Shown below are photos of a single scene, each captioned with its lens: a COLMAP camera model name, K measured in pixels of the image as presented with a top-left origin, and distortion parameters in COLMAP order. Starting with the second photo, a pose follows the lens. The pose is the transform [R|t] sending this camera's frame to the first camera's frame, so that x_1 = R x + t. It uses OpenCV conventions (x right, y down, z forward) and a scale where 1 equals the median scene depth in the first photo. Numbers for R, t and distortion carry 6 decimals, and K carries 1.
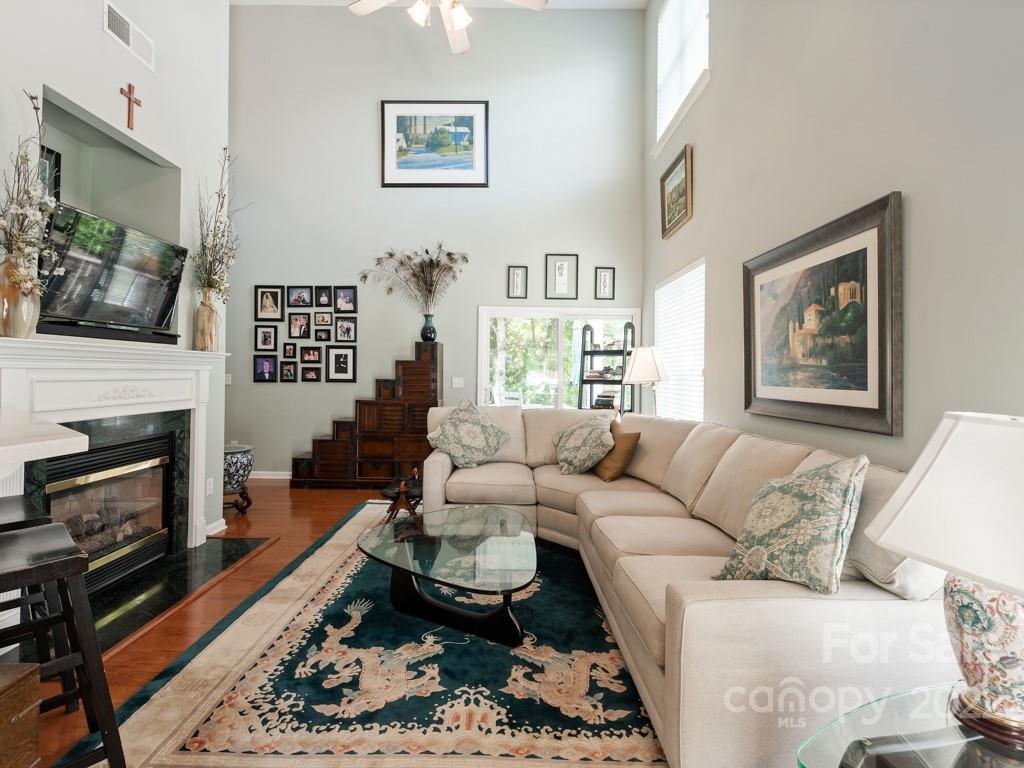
lens RADIAL K [[505.6, 0, 509.5], [0, 505.6, 371.1], [0, 0, 1]] dist [0.005064, -0.000999]
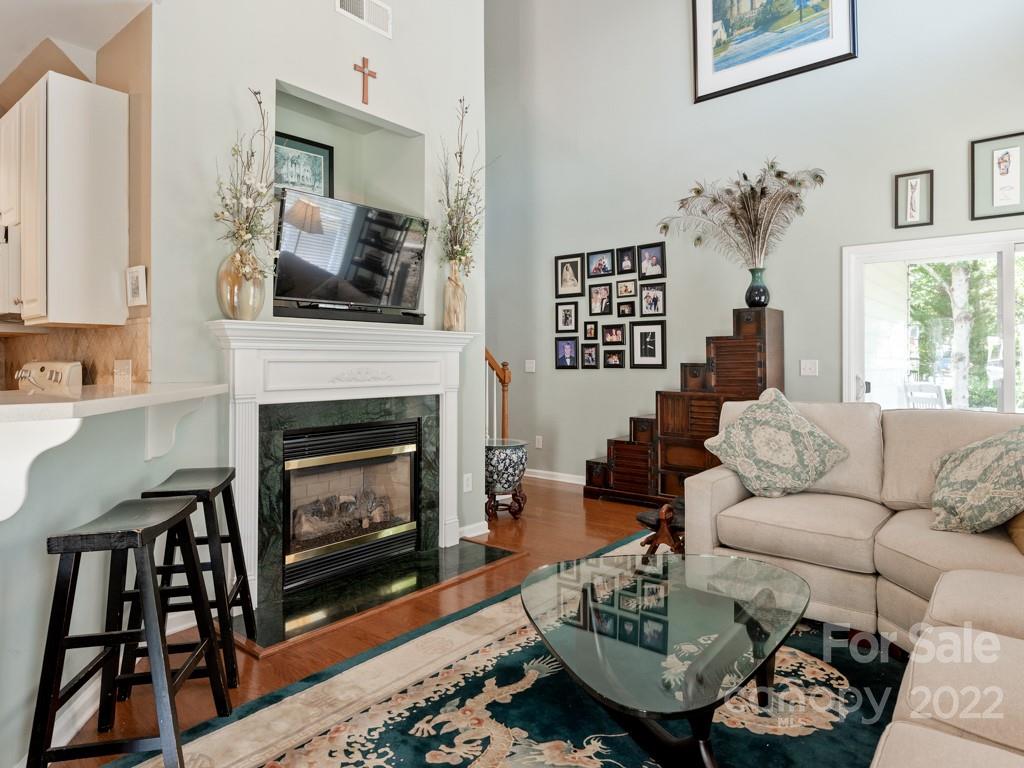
lens RADIAL K [[631.0, 0, 517.6], [0, 631.0, 359.1], [0, 0, 1]] dist [0.002228, -0.002003]
pose [[0.778738, -0.016796, -0.627125, 0.185399], [0.014154, 0.999857, -0.009203, 0.021679], [0.627190, -0.001710, 0.778865, 0.194627]]
